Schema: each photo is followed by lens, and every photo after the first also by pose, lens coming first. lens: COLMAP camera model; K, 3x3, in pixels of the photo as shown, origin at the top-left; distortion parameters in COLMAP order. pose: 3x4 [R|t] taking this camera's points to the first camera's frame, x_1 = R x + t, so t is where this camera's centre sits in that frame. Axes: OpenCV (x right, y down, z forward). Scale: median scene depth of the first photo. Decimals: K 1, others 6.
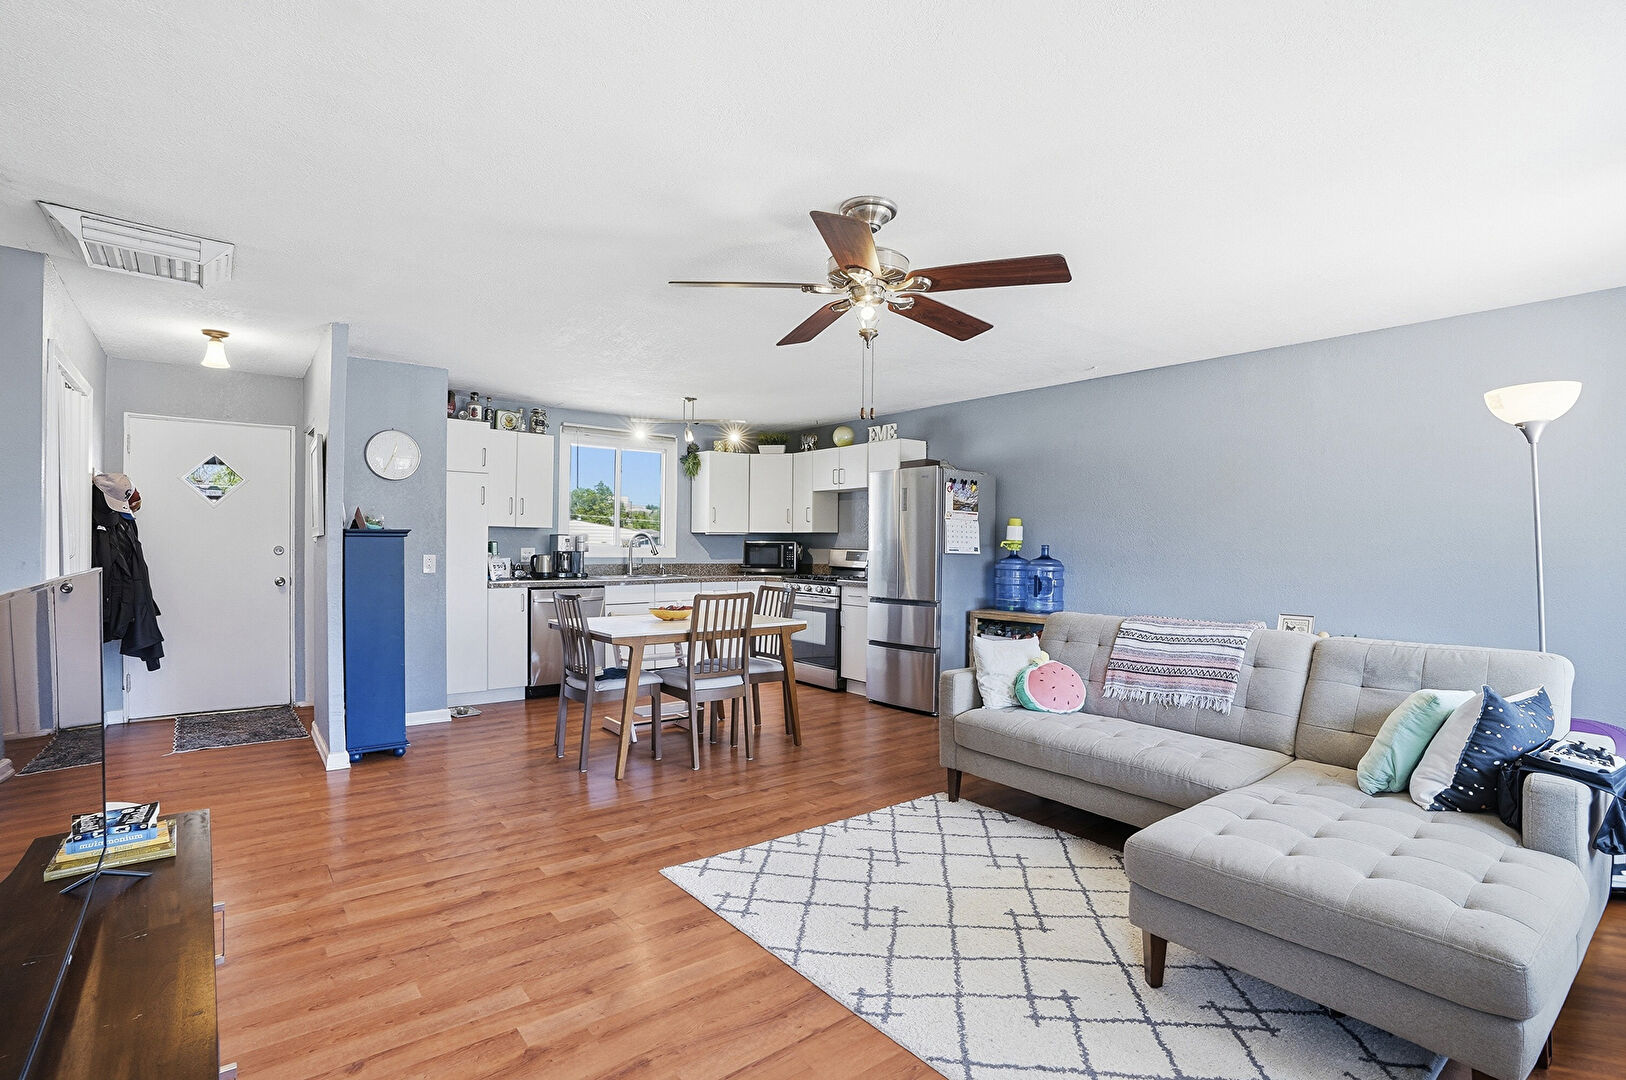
lens RADIAL K [[769.7, 0, 809.0], [0, 769.7, 551.1], [0, 0, 1]] dist [-0.068369, 0.027920]
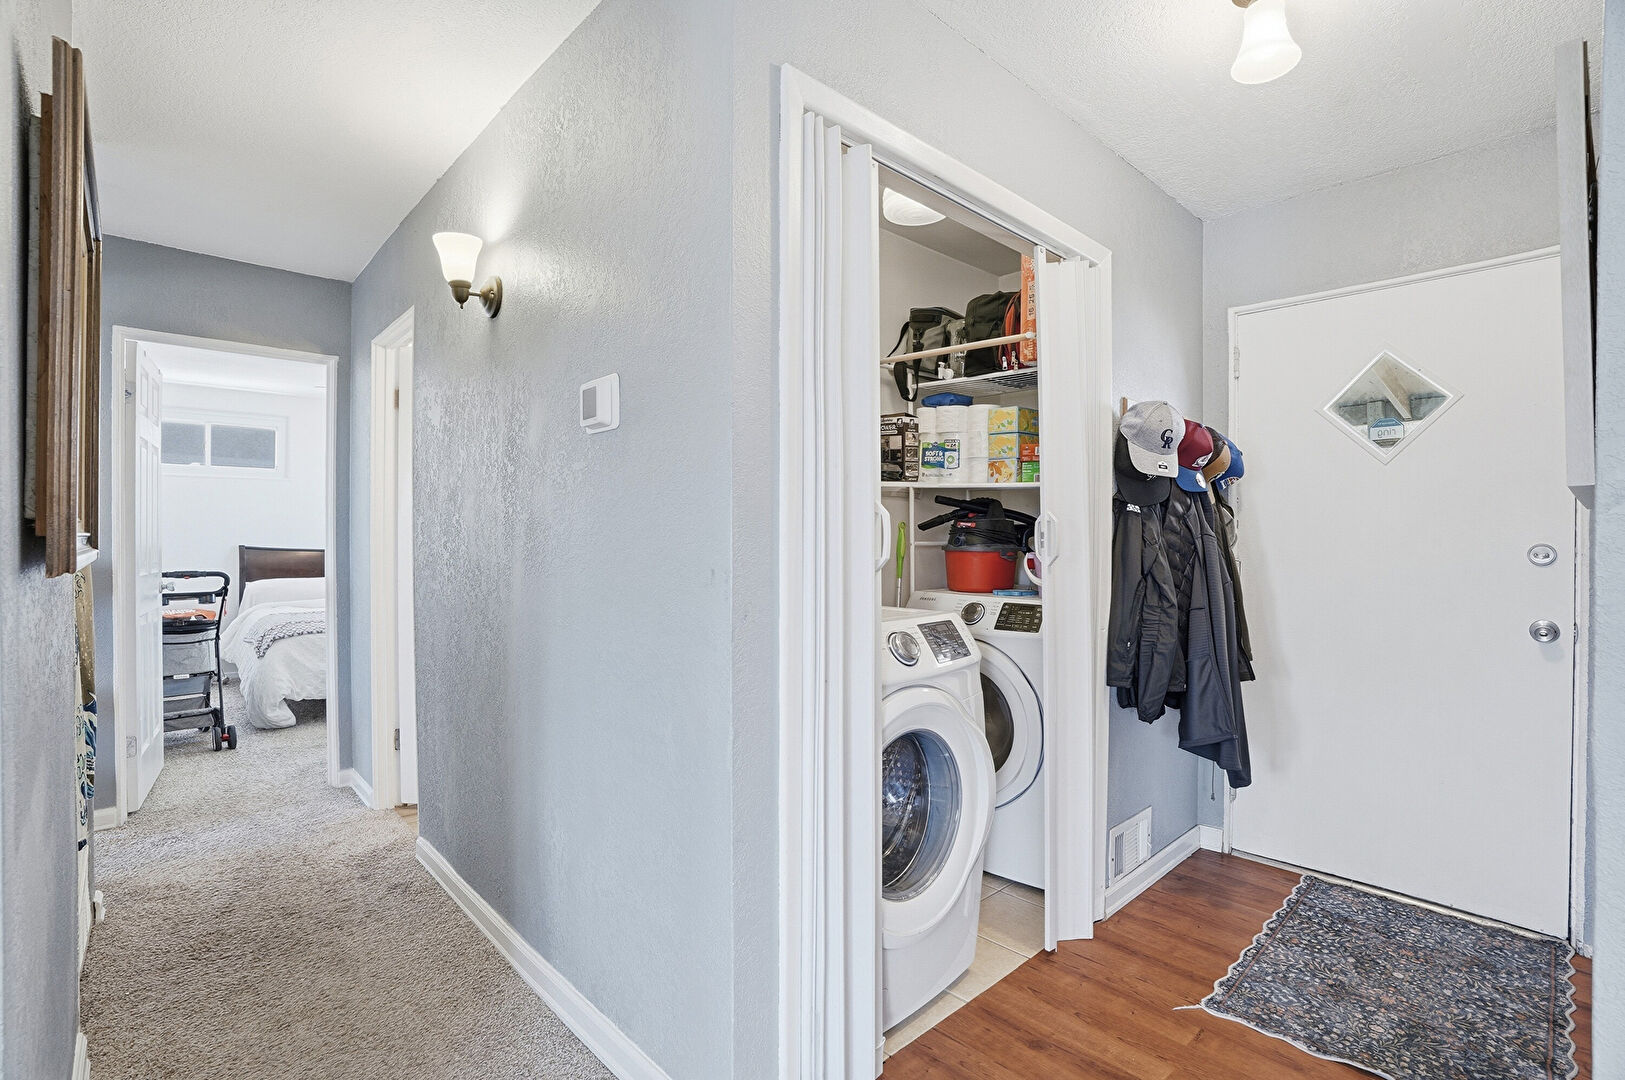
lens RADIAL K [[761.4, 0, 812.5], [0, 761.4, 540.0], [0, 0, 1]] dist [-0.068164, 0.024140]
pose [[0.068978, -0.007098, -0.997593, -0.376774], [-0.011687, 0.999900, -0.007923, 0.000242], [0.997550, 0.012206, 0.068888, 0.647267]]
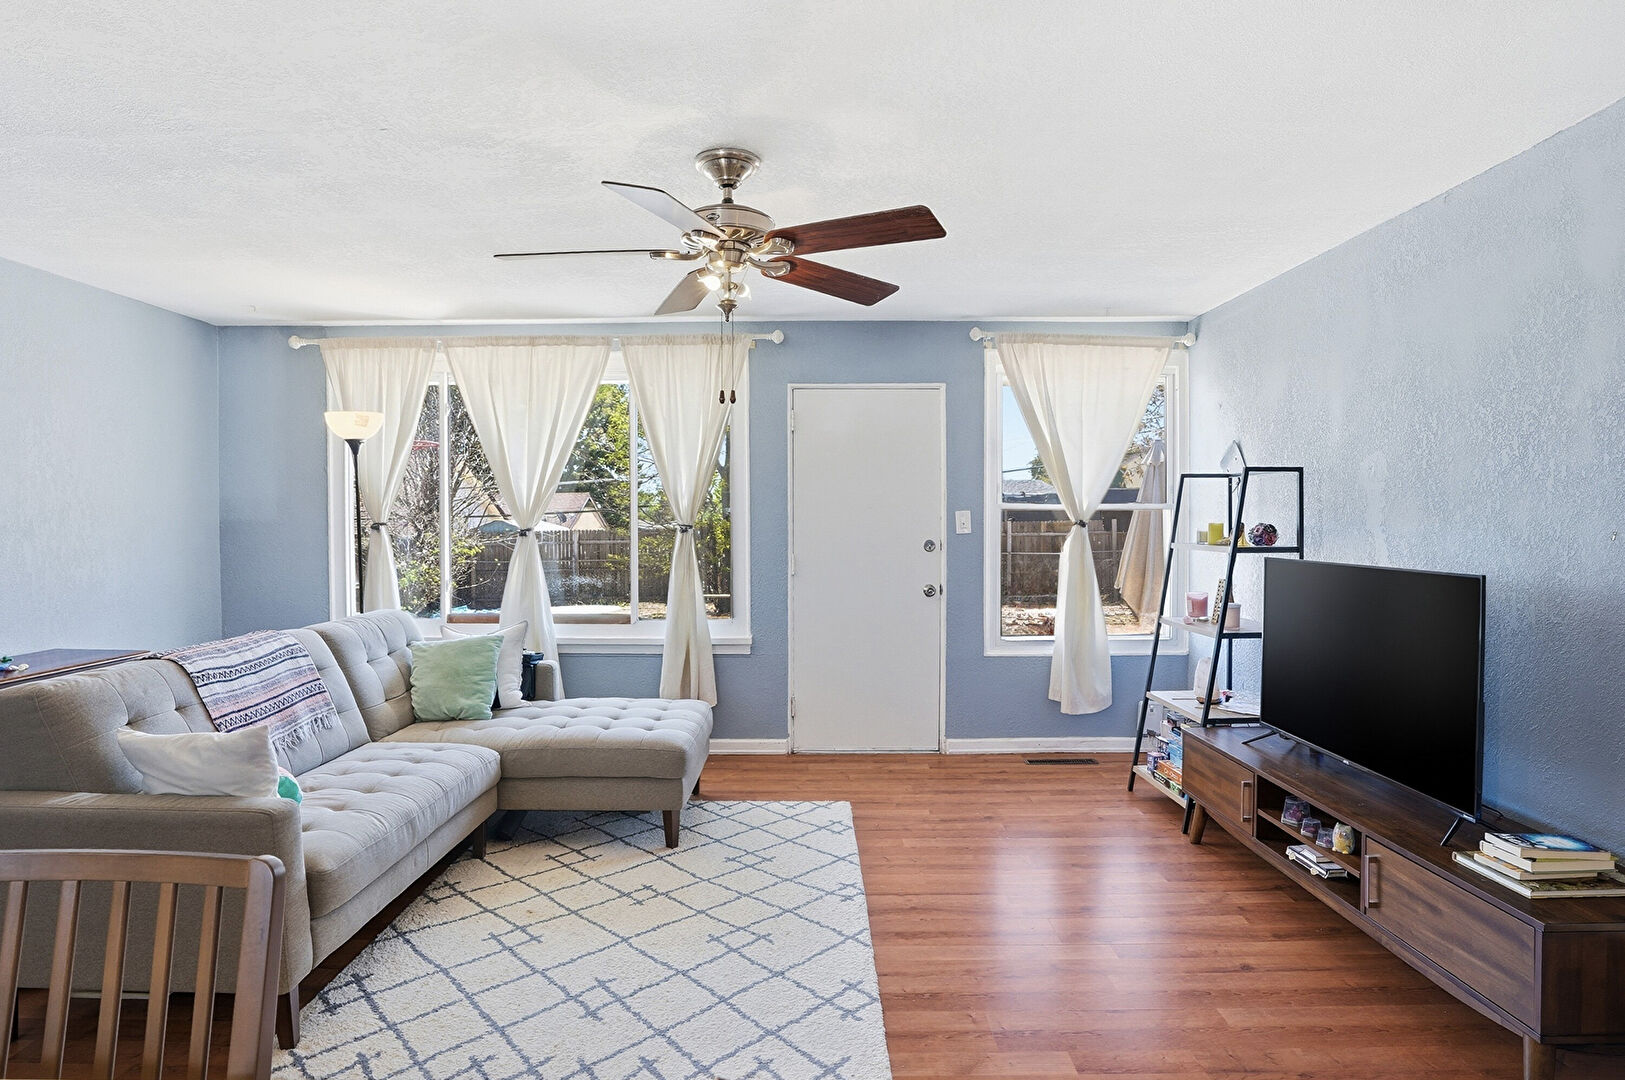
lens RADIAL K [[896.7, 0, 791.1], [0, 896.7, 538.7], [0, 0, 1]] dist [-0.074067, 0.033486]
pose [[-0.770466, -0.023318, 0.637054, -0.337610], [0.001932, 0.999241, 0.038911, -0.030649], [-0.637478, 0.031210, -0.769836, 0.934350]]
